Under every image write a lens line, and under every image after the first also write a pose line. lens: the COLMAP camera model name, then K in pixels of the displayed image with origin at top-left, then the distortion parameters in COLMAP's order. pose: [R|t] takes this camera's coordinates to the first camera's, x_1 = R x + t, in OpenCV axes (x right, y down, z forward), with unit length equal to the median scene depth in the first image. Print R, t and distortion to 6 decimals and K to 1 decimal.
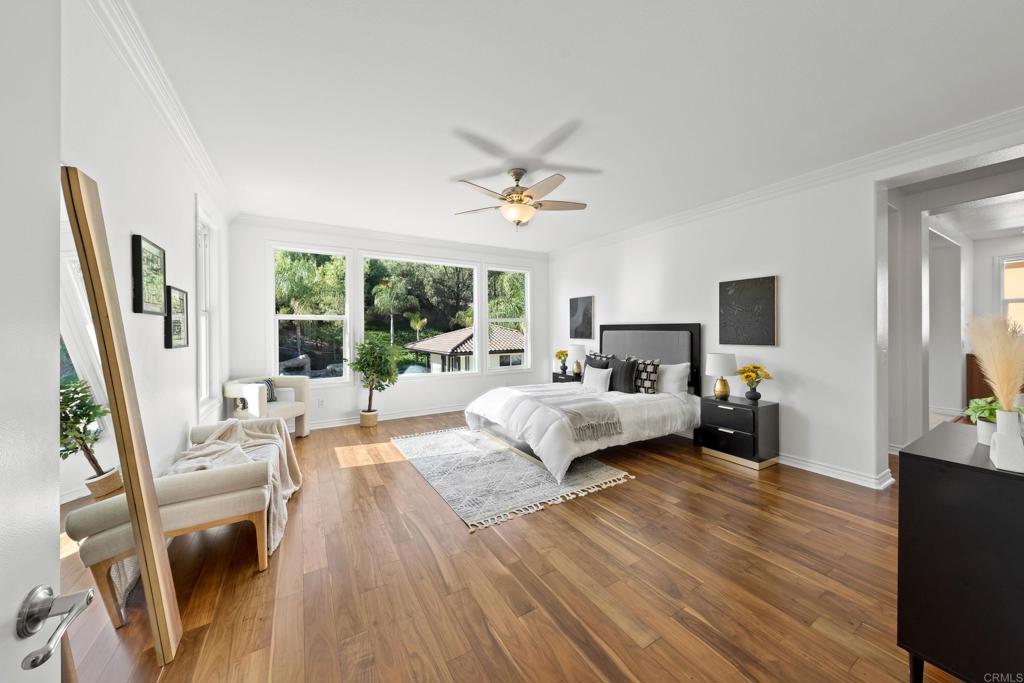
lens RADIAL K [[351.8, 0, 512.0], [0, 351.8, 341.5], [0, 0, 1]] dist [0.000939, 0.000035]
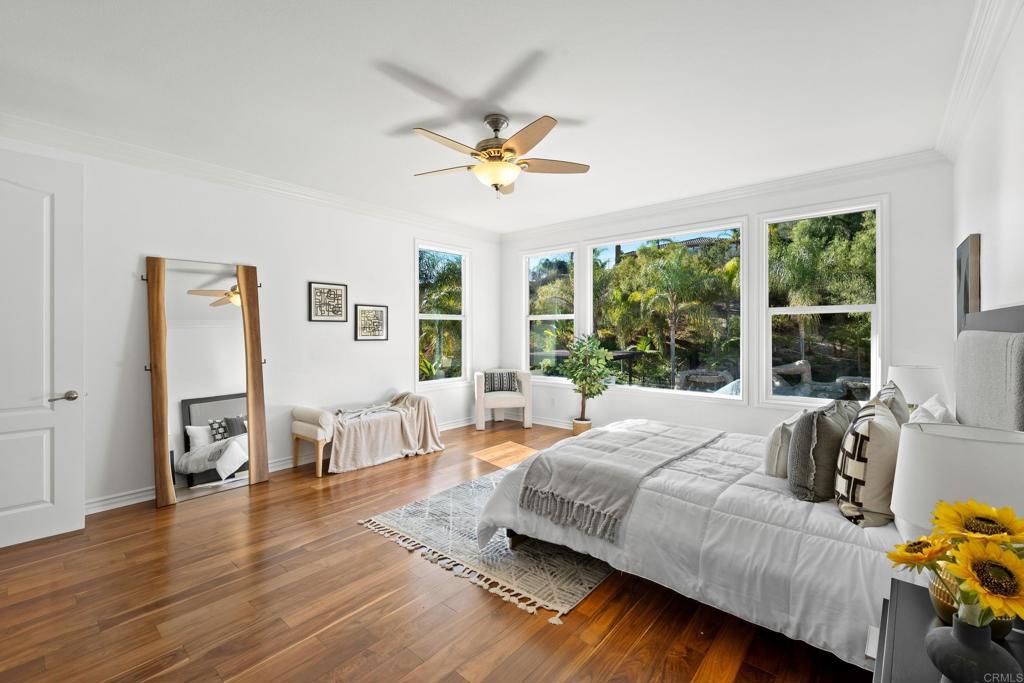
lens RADIAL K [[436.4, 0, 507.8], [0, 436.4, 337.8], [0, 0, 1]] dist [0.000530, -0.000108]
pose [[0.317185, 0.019877, -0.948155, 0.868739], [-0.029106, 0.999513, 0.011217, -0.023566], [0.947917, 0.024039, 0.317609, 0.697269]]
